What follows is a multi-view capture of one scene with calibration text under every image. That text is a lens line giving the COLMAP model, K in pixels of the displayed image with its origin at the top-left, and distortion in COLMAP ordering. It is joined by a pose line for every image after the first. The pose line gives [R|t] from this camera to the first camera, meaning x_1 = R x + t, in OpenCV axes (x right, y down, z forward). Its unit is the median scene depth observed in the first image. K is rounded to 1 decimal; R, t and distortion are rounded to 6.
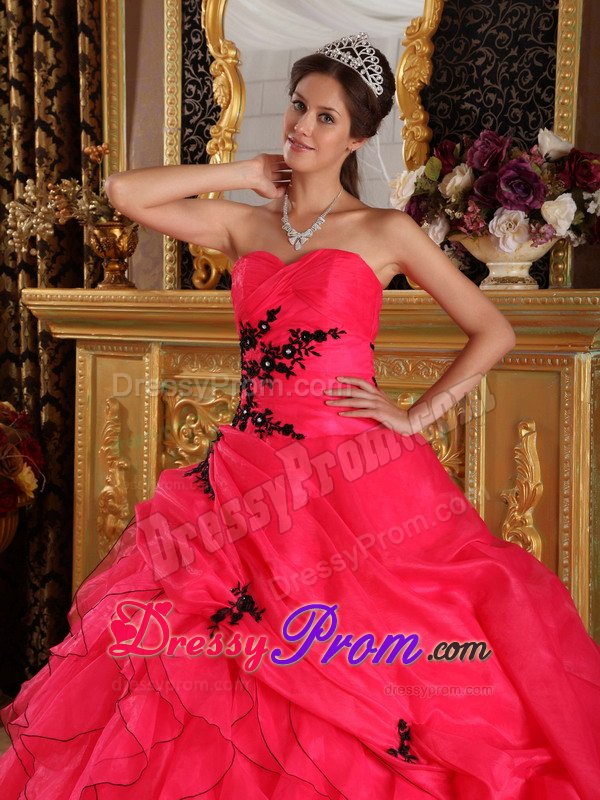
lens RADIAL K [[1500.6, 0, 300.0], [0, 1500.6, 400.0], [0, 0, 1]] dist [0.269482, -0.040637]
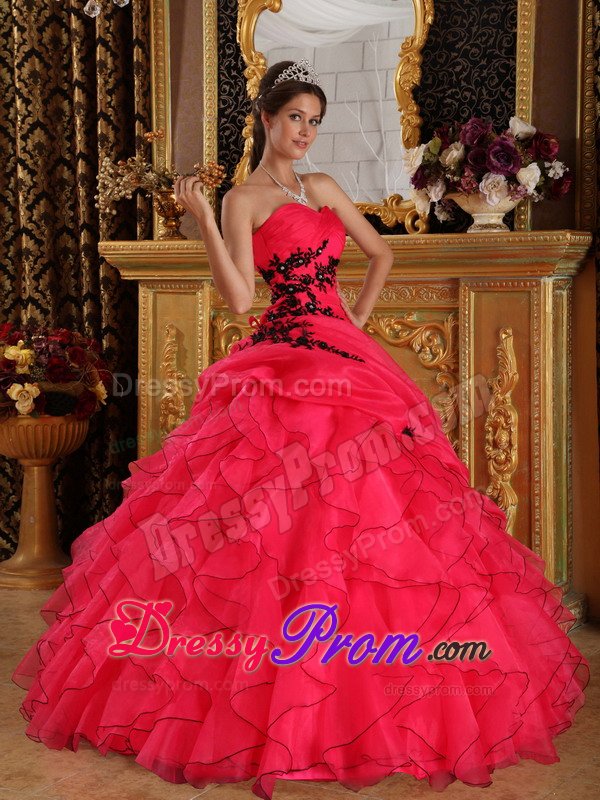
lens RADIAL K [[1375.6, 0, 303.4], [0, 1375.6, 342.6], [0, 0, 1]] dist [0.216851, 0.086178]
pose [[0.994993, -0.015854, 0.098680, -0.130474], [0.017942, 0.999633, -0.020305, 0.040909], [-0.098322, 0.021974, 0.994912, -0.195206]]
